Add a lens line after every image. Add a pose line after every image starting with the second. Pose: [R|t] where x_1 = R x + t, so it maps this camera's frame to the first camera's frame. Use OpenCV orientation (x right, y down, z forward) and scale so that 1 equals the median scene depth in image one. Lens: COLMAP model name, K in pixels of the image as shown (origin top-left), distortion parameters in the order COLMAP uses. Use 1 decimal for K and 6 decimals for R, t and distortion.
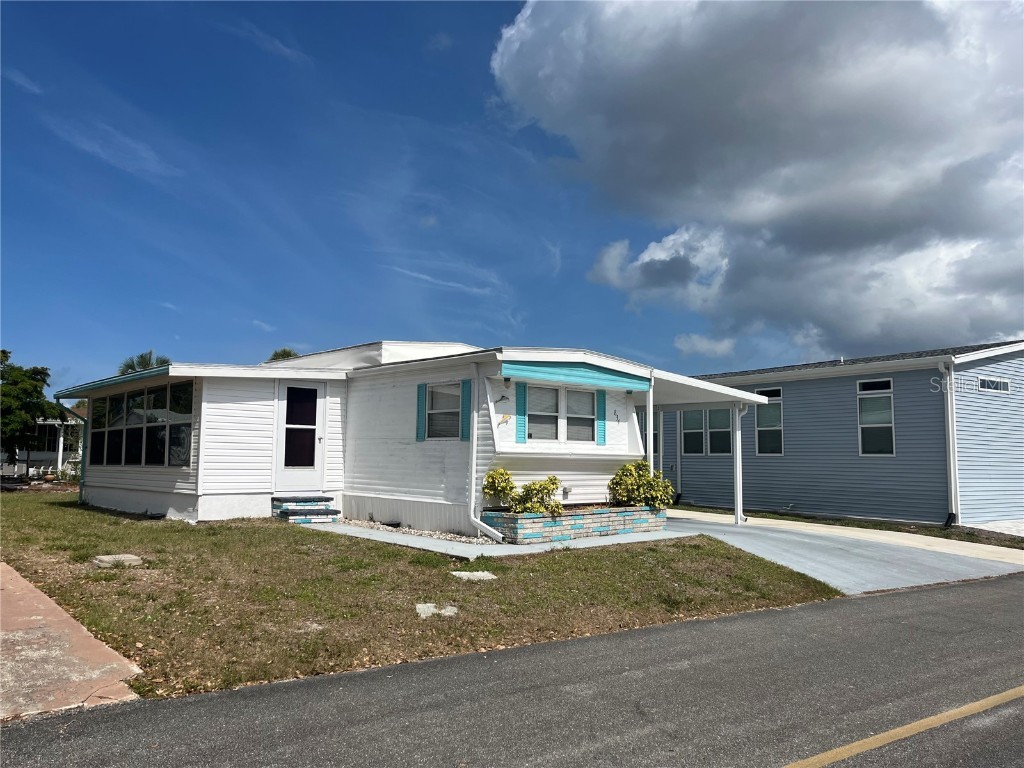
lens RADIAL K [[779.0, 0, 512.0], [0, 779.0, 384.0], [0, 0, 1]] dist [0.065376, -0.088826]
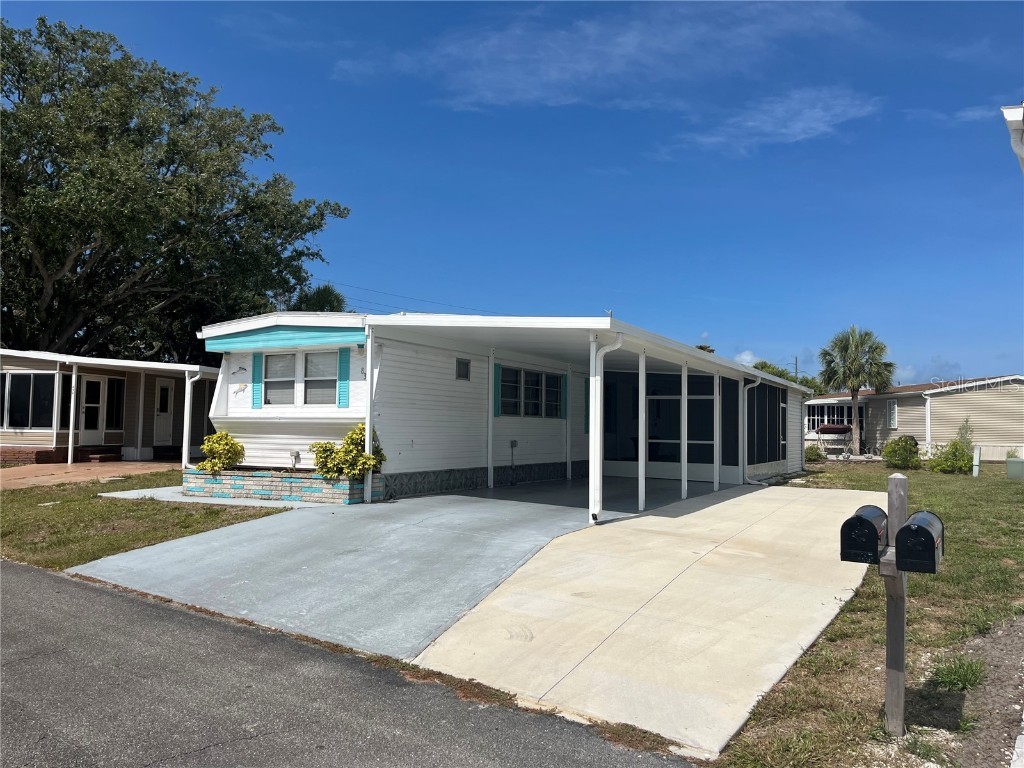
lens RADIAL K [[779.0, 0, 512.0], [0, 779.0, 384.0], [0, 0, 1]] dist [0.065376, -0.088826]
pose [[0.322140, -0.062564, -0.944623, 1.094128], [0.083724, 0.995787, -0.037401, 0.106028], [0.942983, -0.067039, 0.326021, 0.925961]]
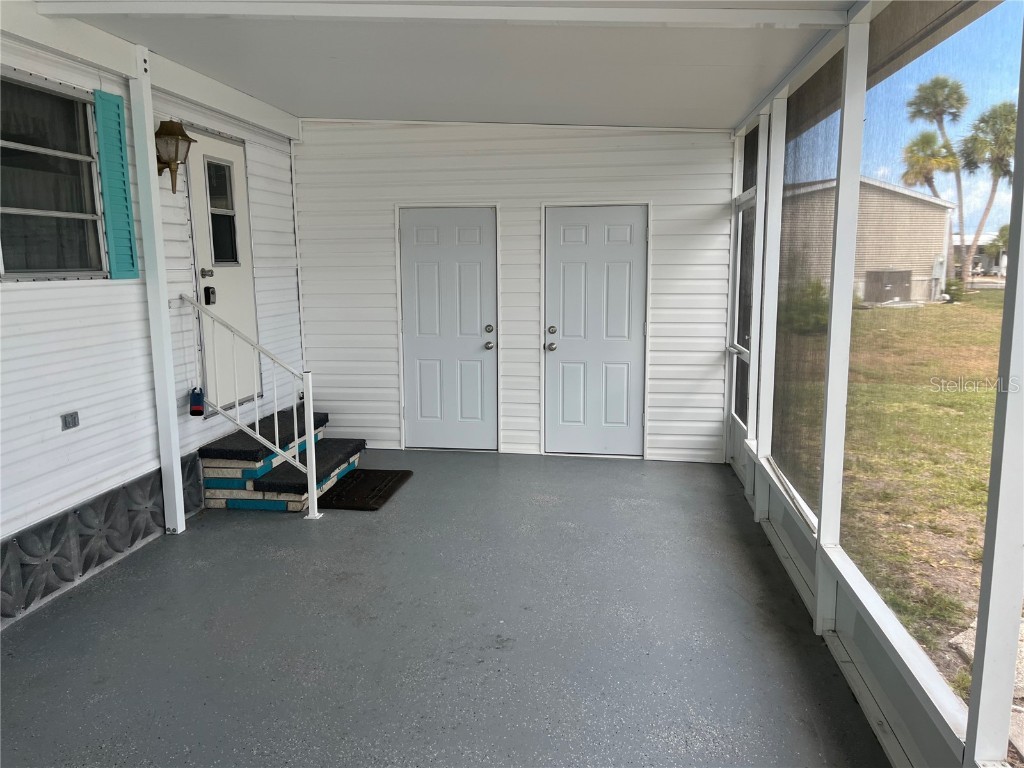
lens RADIAL K [[779.0, 0, 512.0], [0, 779.0, 384.0], [0, 0, 1]] dist [0.065376, -0.088826]
pose [[0.679589, 0.118027, -0.724037, 0.289158], [0.075465, 0.970489, 0.229033, 0.097664], [0.729702, -0.210288, 0.650626, 1.169877]]
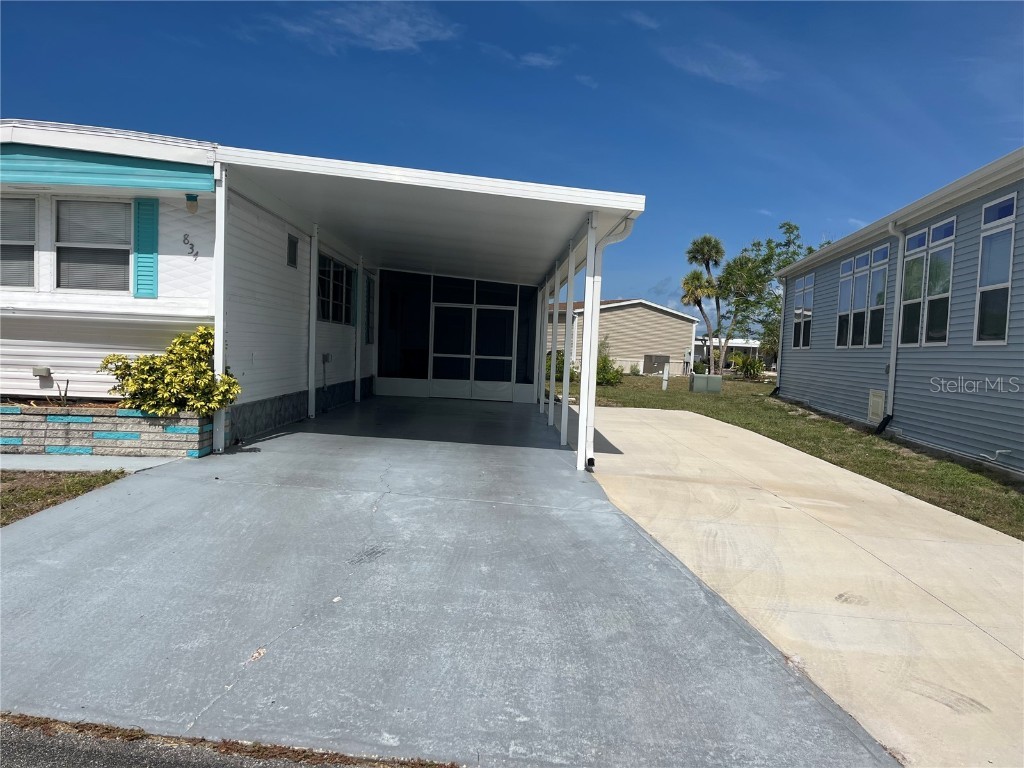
lens RADIAL K [[779.0, 0, 512.0], [0, 779.0, 384.0], [0, 0, 1]] dist [0.065376, -0.088826]
pose [[0.758657, 0.049455, -0.649610, 0.711364], [0.032174, 0.993054, 0.113176, 0.087893], [0.650695, -0.106762, 0.751796, 0.771249]]
